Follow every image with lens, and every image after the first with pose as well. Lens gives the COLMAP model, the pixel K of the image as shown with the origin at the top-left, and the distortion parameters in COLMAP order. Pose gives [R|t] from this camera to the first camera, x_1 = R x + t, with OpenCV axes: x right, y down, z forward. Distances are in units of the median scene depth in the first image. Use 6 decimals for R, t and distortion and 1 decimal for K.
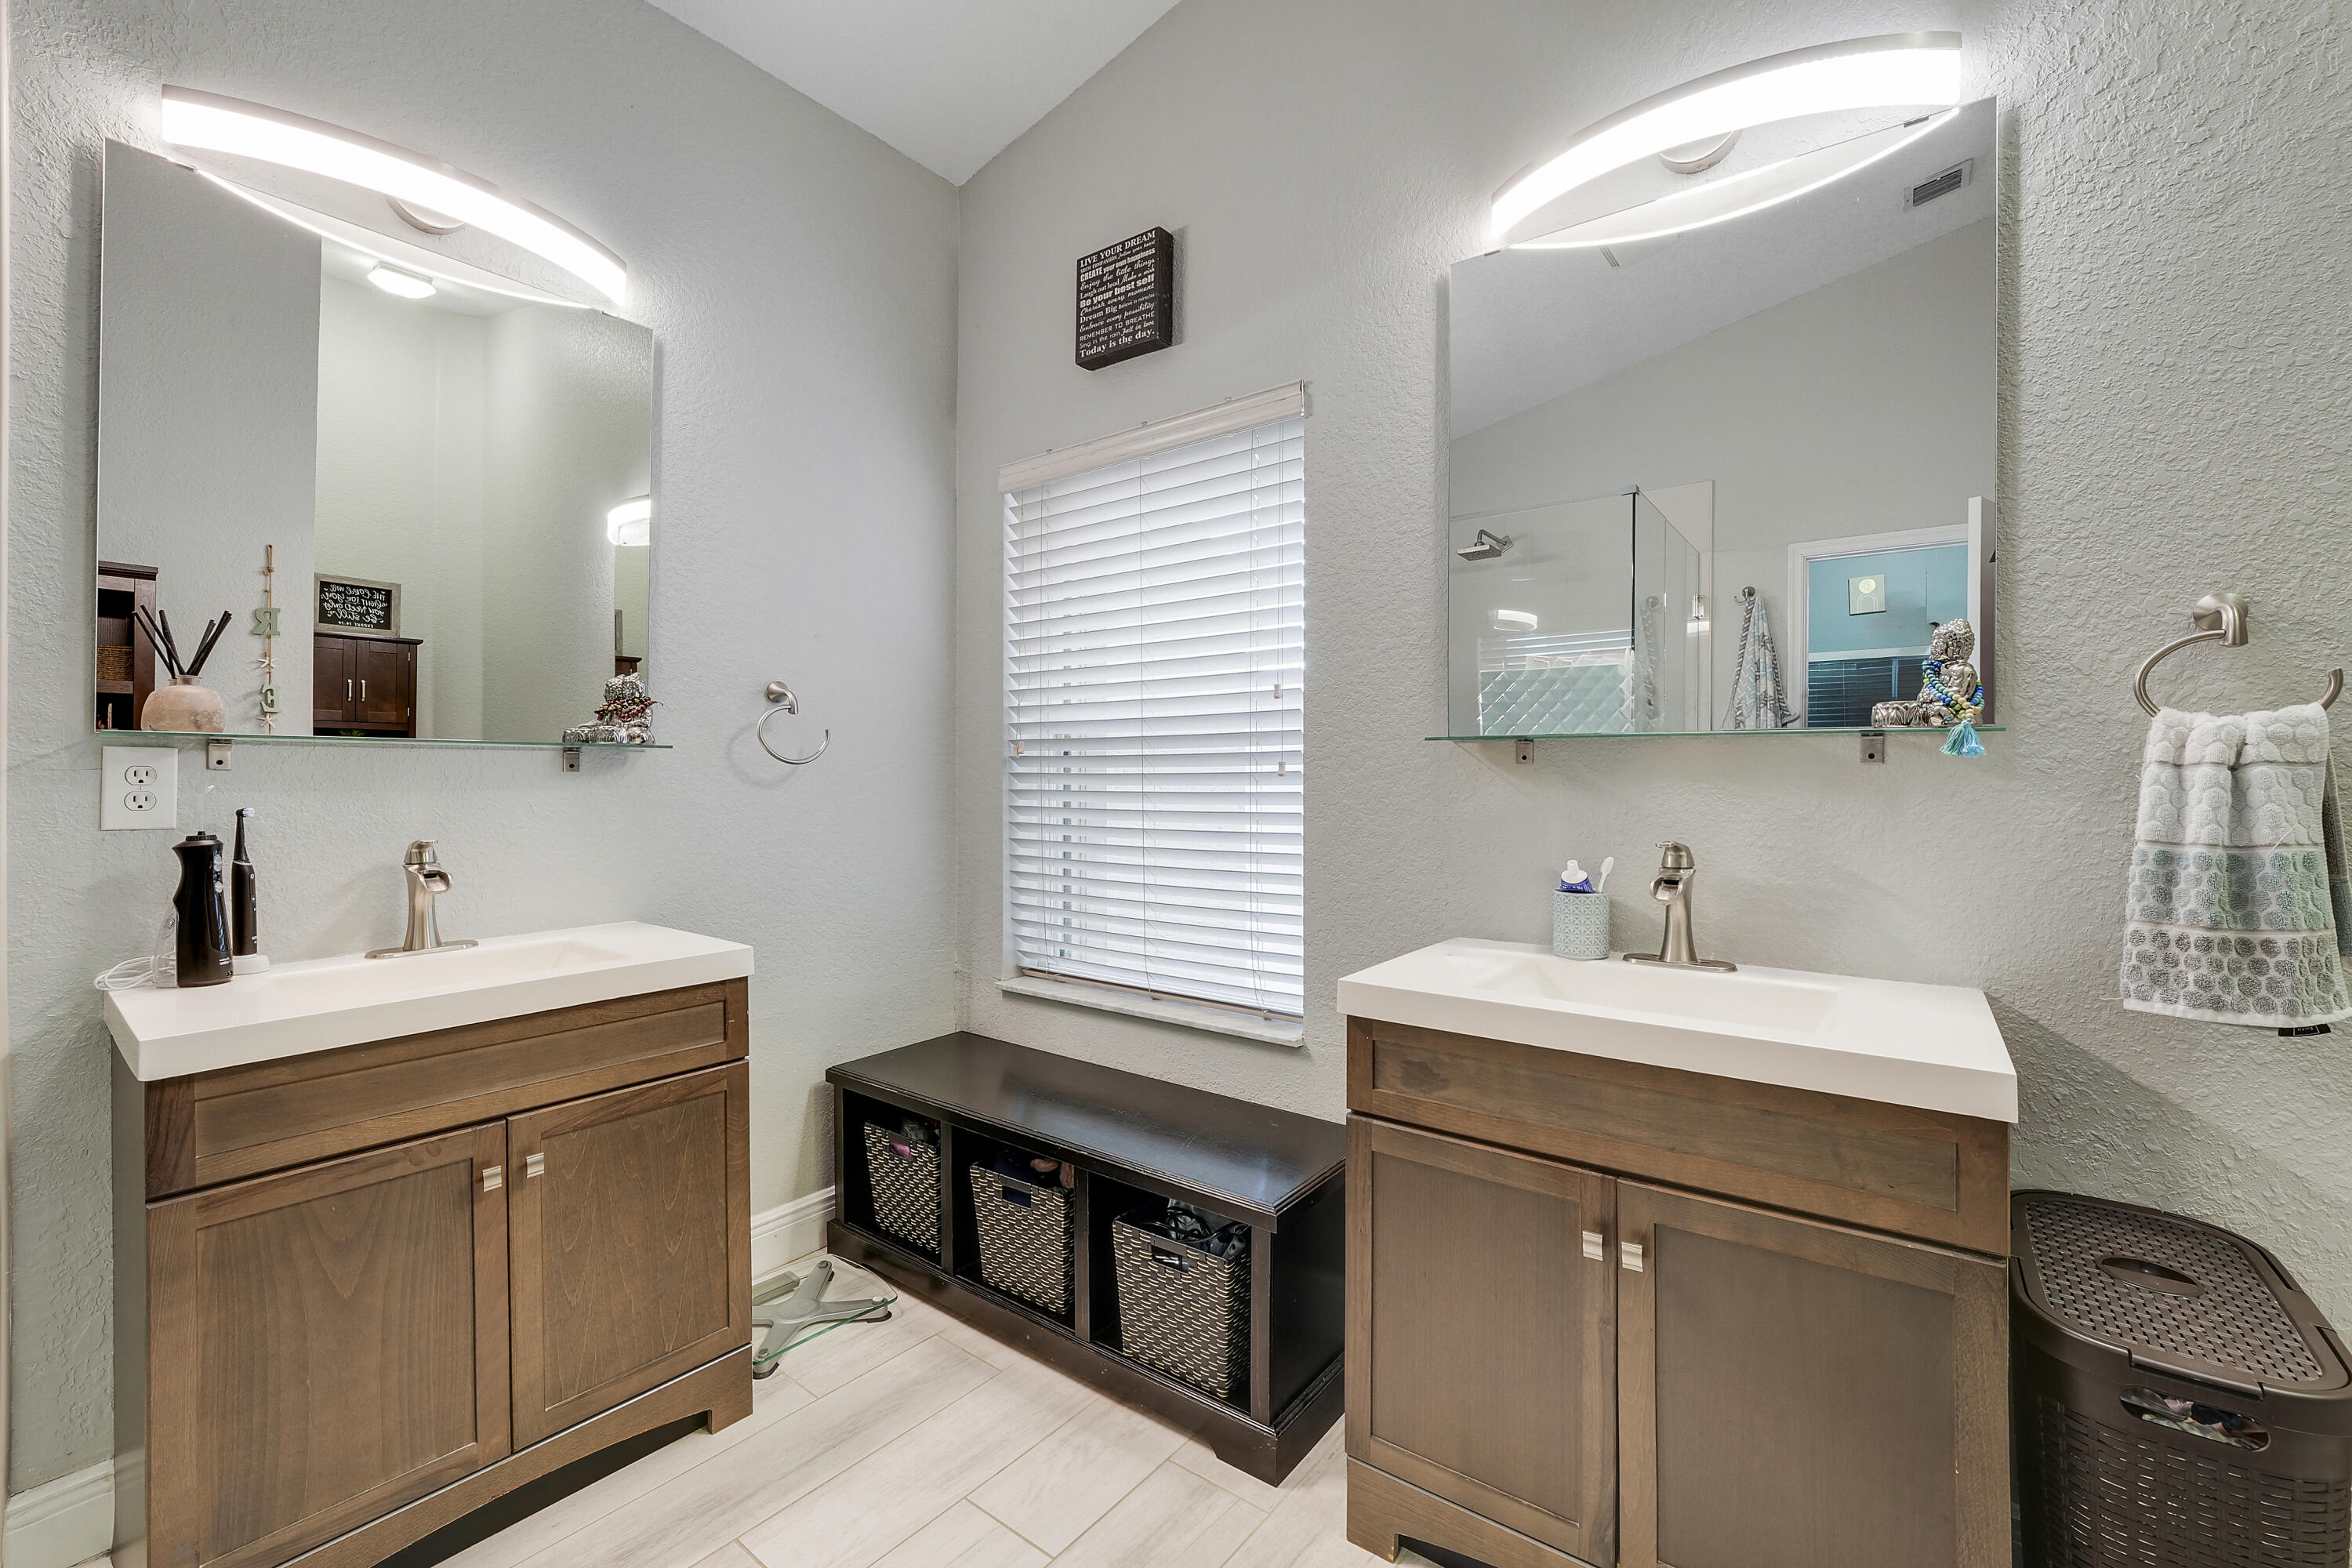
lens RADIAL K [[970.3, 0, 1179.1], [0, 970.3, 785.5], [0, 0, 1]] dist [-0.016849, 0.000153]
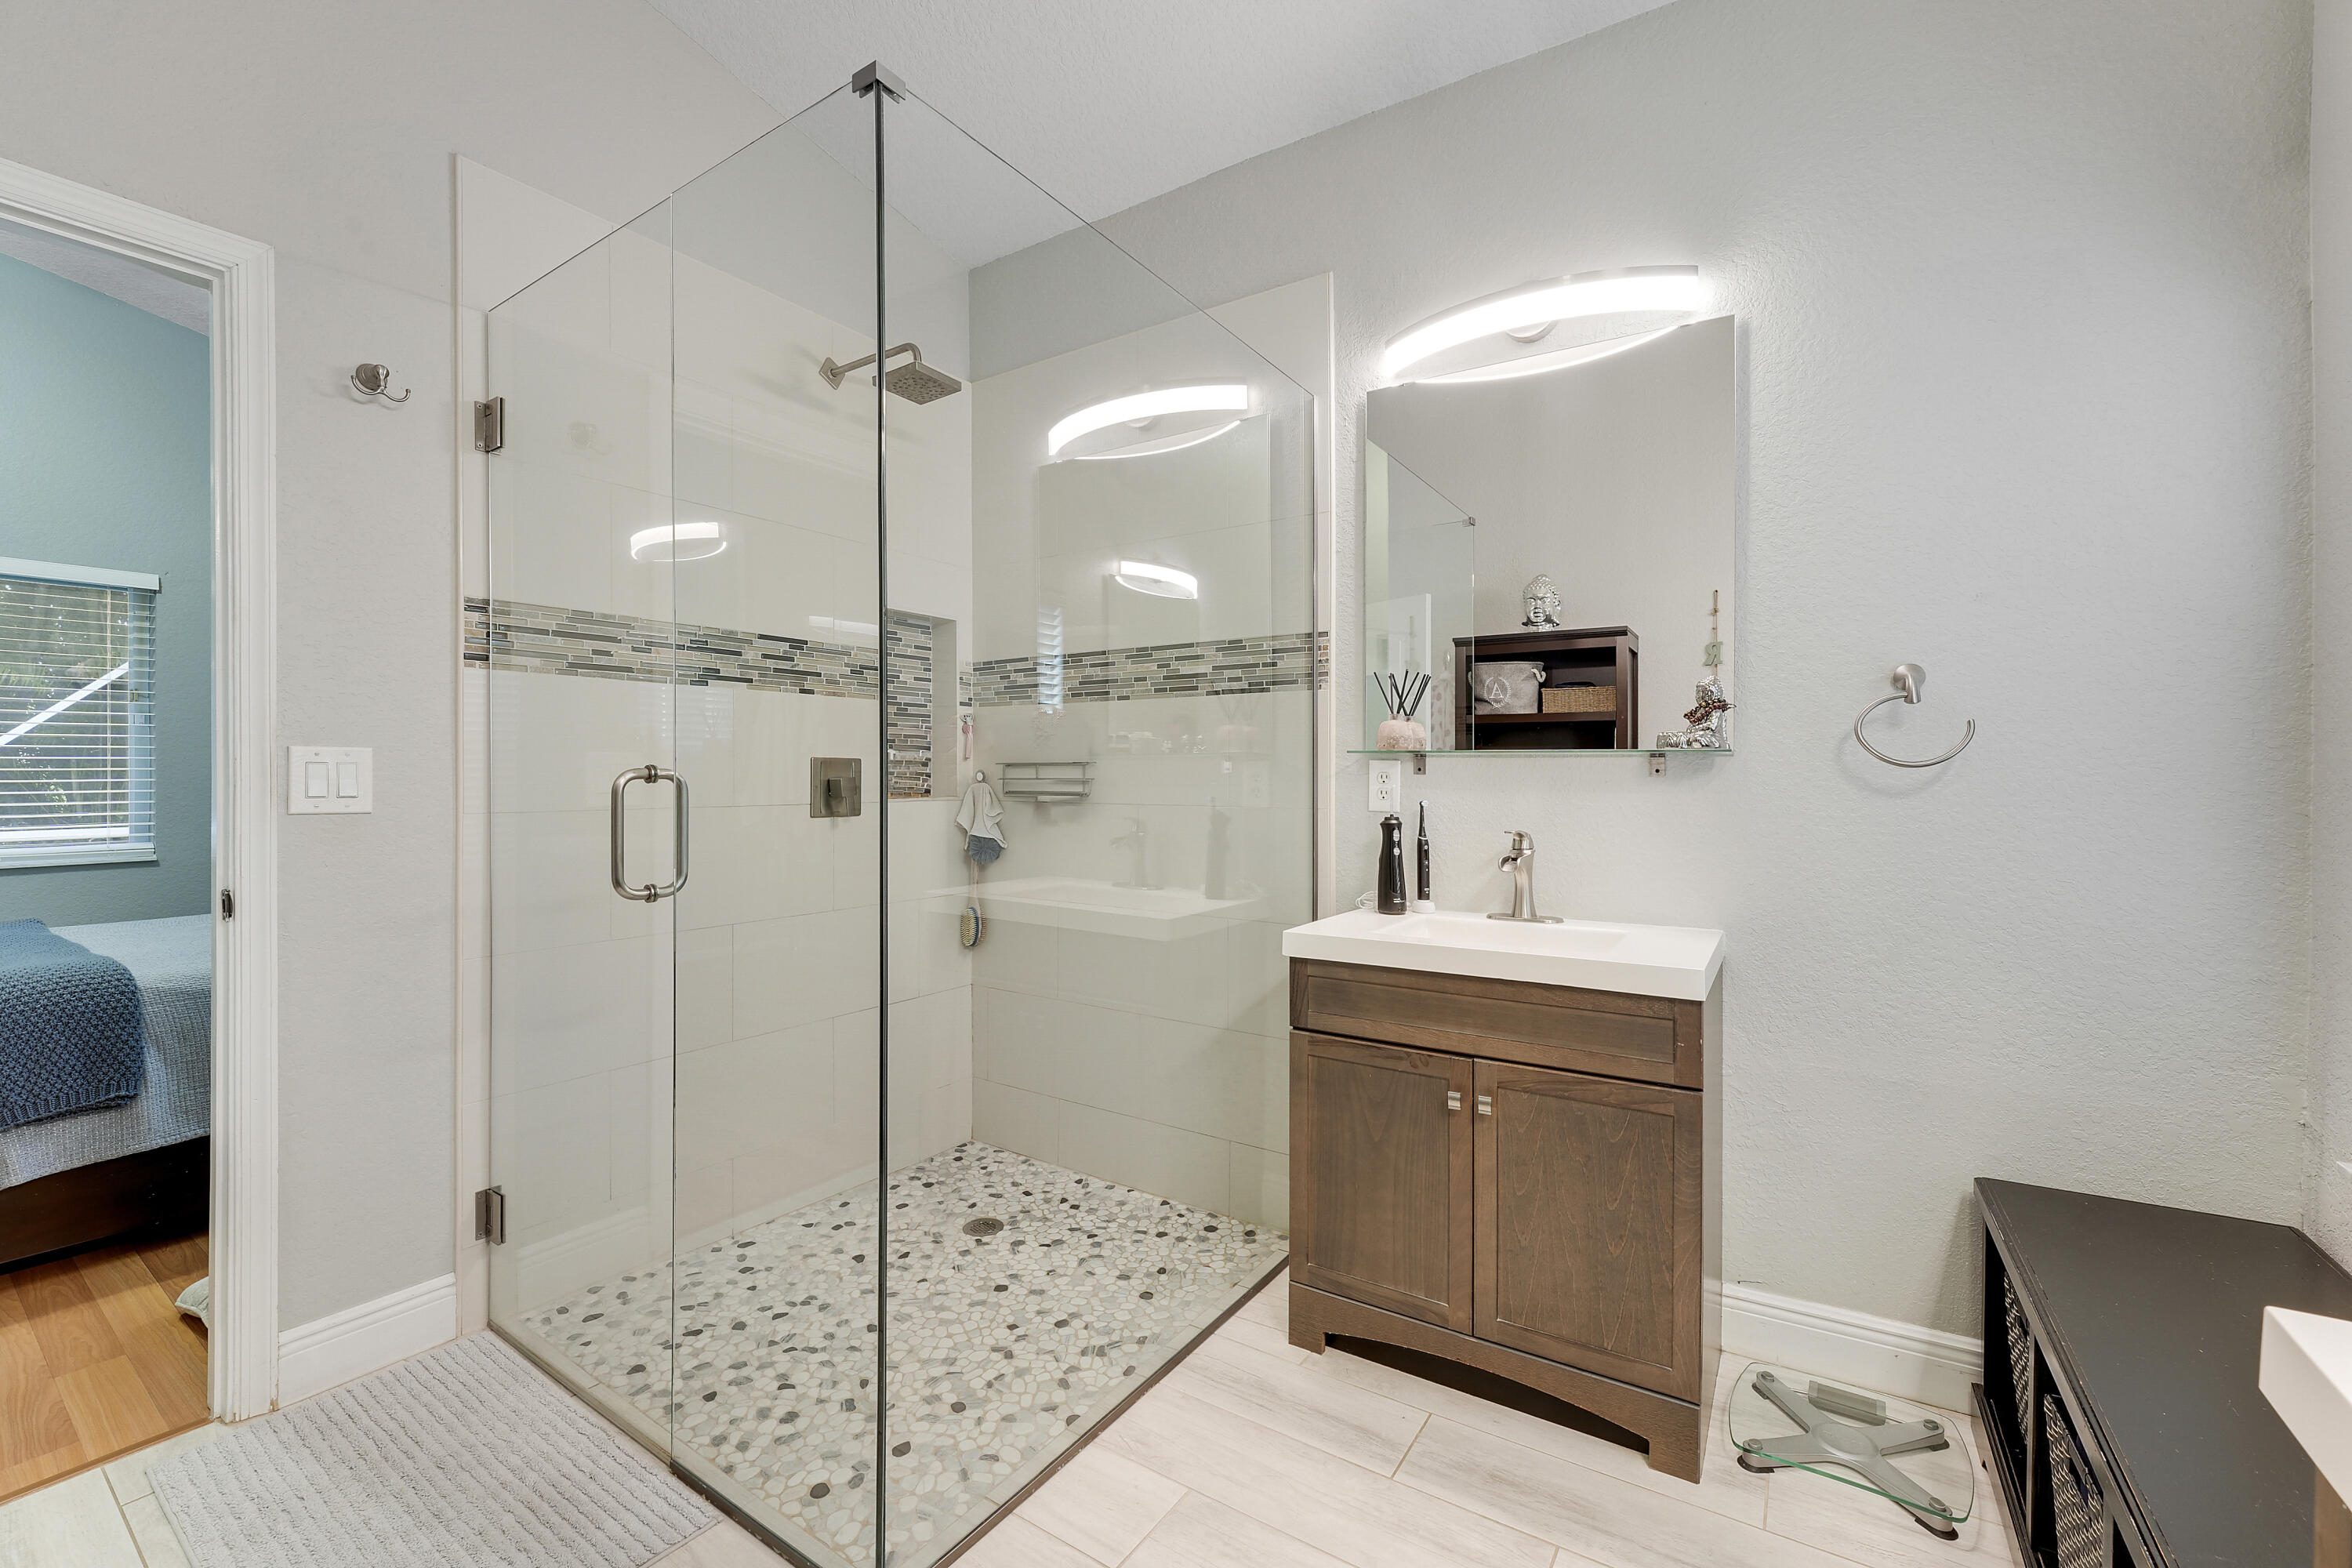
lens RADIAL K [[970.3, 0, 1179.1], [0, 970.3, 785.5], [0, 0, 1]] dist [-0.016849, 0.000153]
pose [[0.079166, 0.009406, -0.996817, 0.448770], [-0.015715, 0.999843, 0.008186, -0.006157], [0.996738, 0.015017, 0.079302, 0.467163]]
